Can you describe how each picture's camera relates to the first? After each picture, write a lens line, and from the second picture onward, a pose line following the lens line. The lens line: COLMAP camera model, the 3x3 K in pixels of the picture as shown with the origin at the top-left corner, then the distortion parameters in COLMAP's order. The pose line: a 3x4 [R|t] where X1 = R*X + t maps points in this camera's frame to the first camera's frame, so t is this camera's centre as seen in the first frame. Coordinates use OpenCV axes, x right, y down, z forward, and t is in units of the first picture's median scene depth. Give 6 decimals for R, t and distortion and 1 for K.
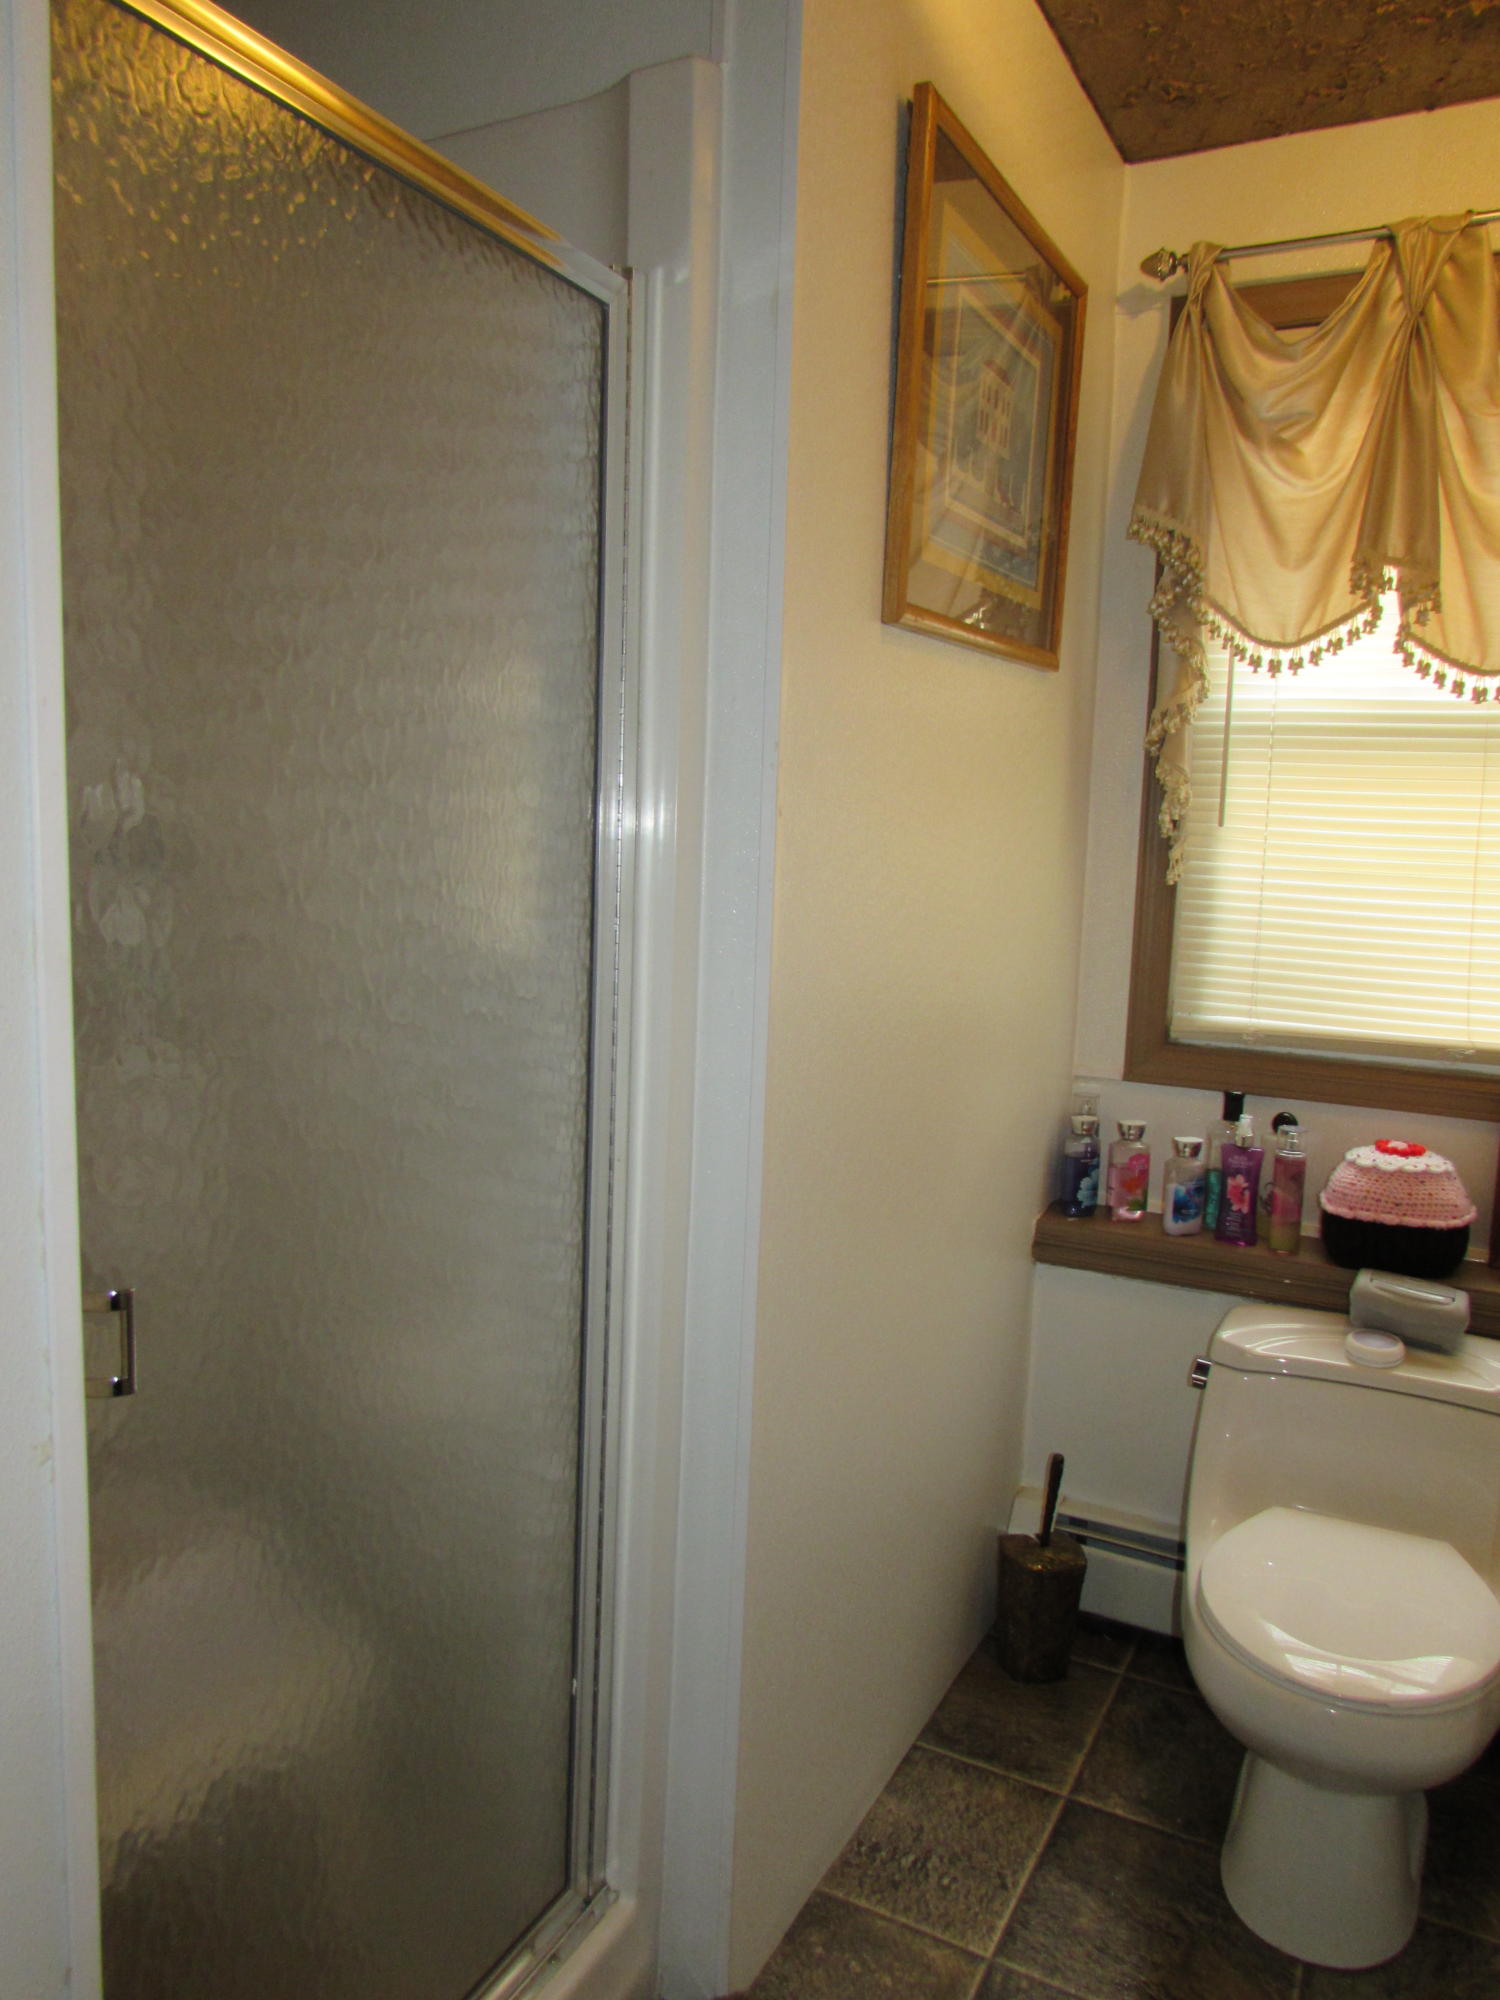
lens RADIAL K [[1401.6, 0, 748.8], [0, 1401.6, 1010.8], [0, 0, 1]] dist [-0.036144, 0.008245]
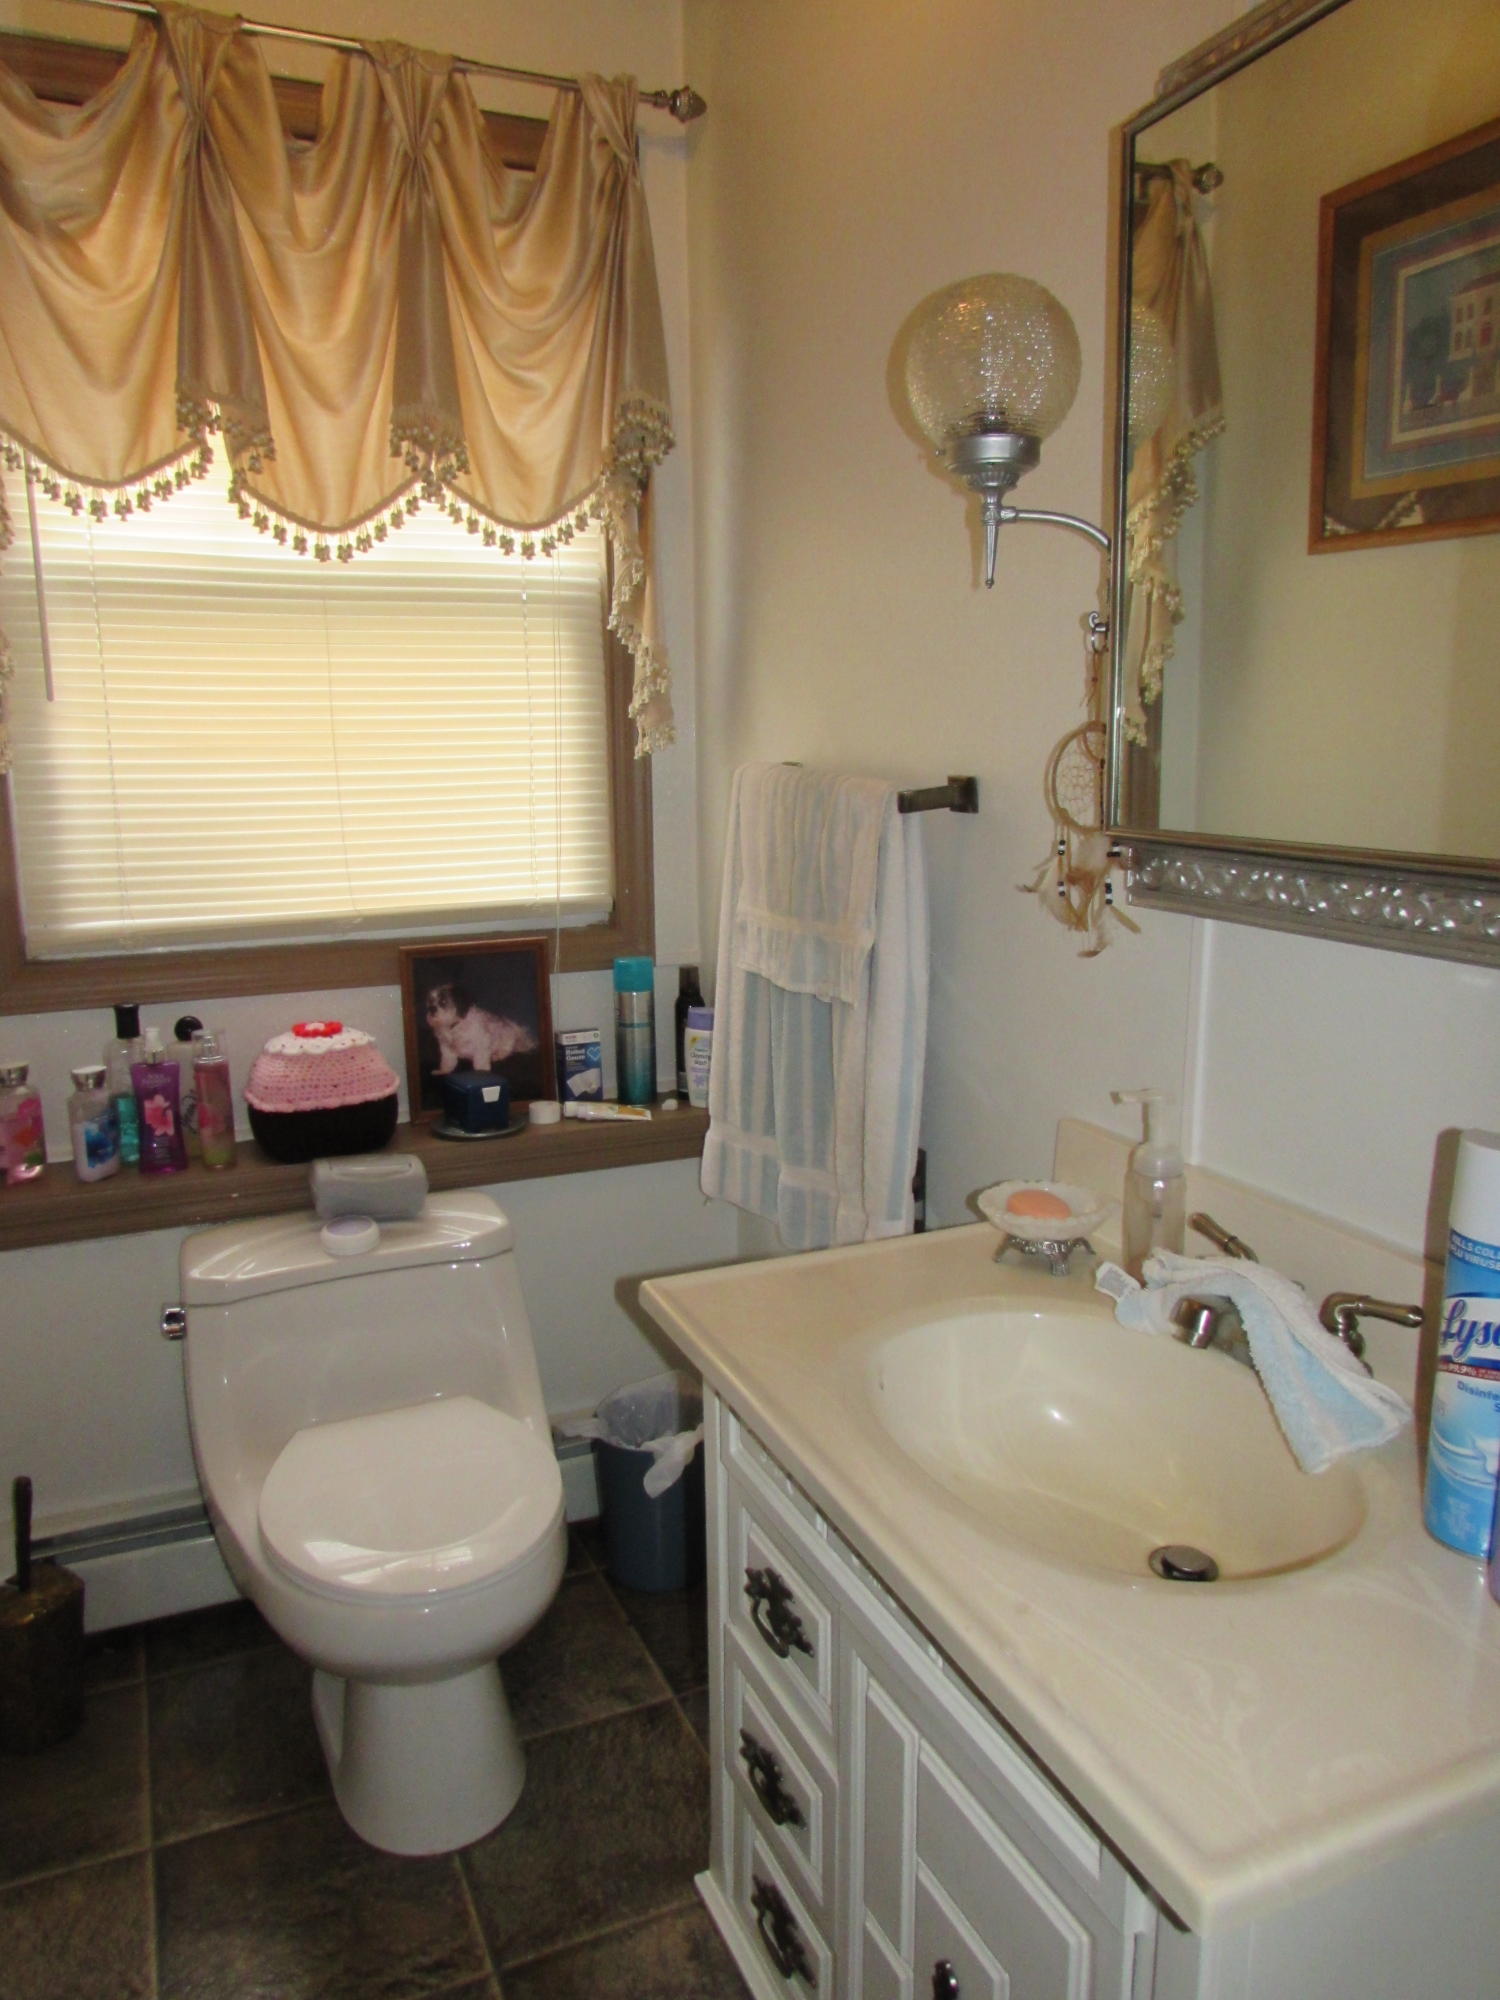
lens RADIAL K [[1401.6, 0, 748.8], [0, 1401.6, 1010.8], [0, 0, 1]] dist [-0.036144, 0.008245]
pose [[0.617482, -0.188485, 0.763668, -0.087560], [0.130282, 0.981963, 0.137021, -0.008043], [-0.775720, 0.014884, 0.630901, 0.156118]]
